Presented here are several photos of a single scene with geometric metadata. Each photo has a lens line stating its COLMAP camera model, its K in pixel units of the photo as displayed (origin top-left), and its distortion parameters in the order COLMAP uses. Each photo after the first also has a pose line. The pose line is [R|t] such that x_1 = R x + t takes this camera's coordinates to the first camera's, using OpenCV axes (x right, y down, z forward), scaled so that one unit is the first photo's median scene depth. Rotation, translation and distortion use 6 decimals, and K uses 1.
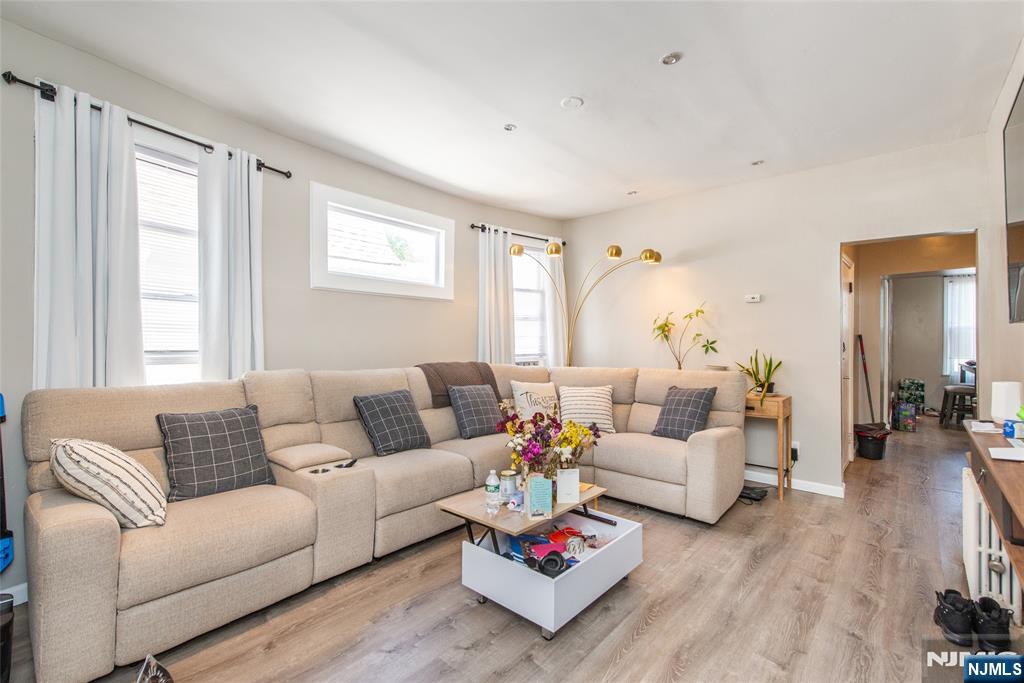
lens RADIAL K [[449.7, 0, 512.0], [0, 449.7, 341.5], [0, 0, 1]] dist [0.013531, -0.000020]
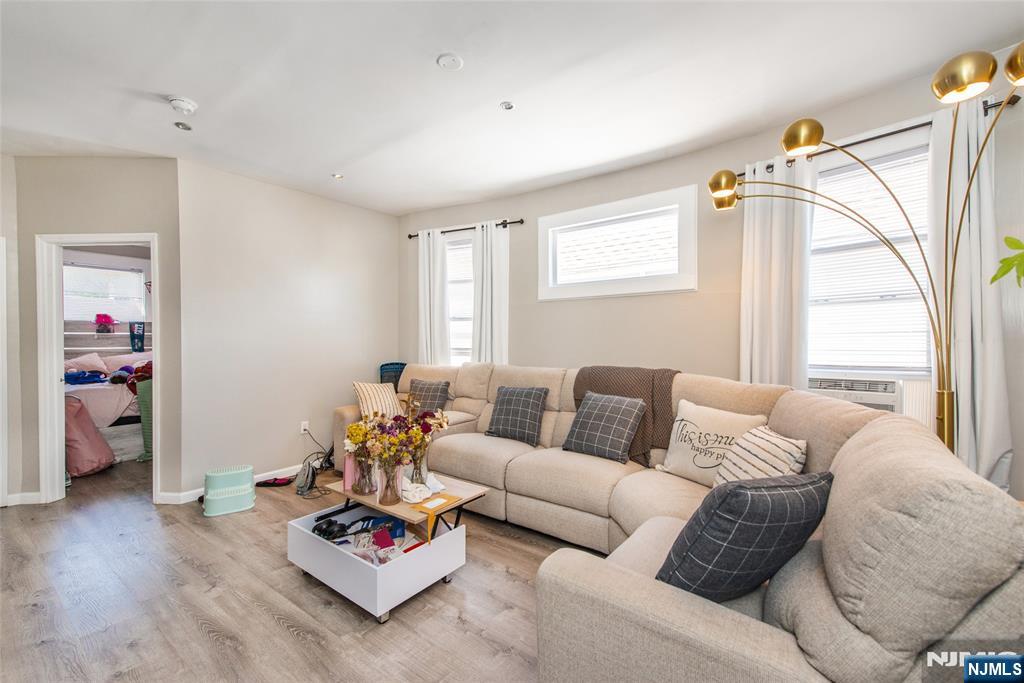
lens RADIAL K [[418.4, 0, 513.4], [0, 418.4, 348.9], [0, 0, 1]] dist [0.001585, 0.000003]
pose [[0.087104, 0.010121, -0.996148, 0.912302], [0.001435, 0.999946, 0.010285, 0.003986], [0.996198, -0.002325, 0.087085, 1.028559]]
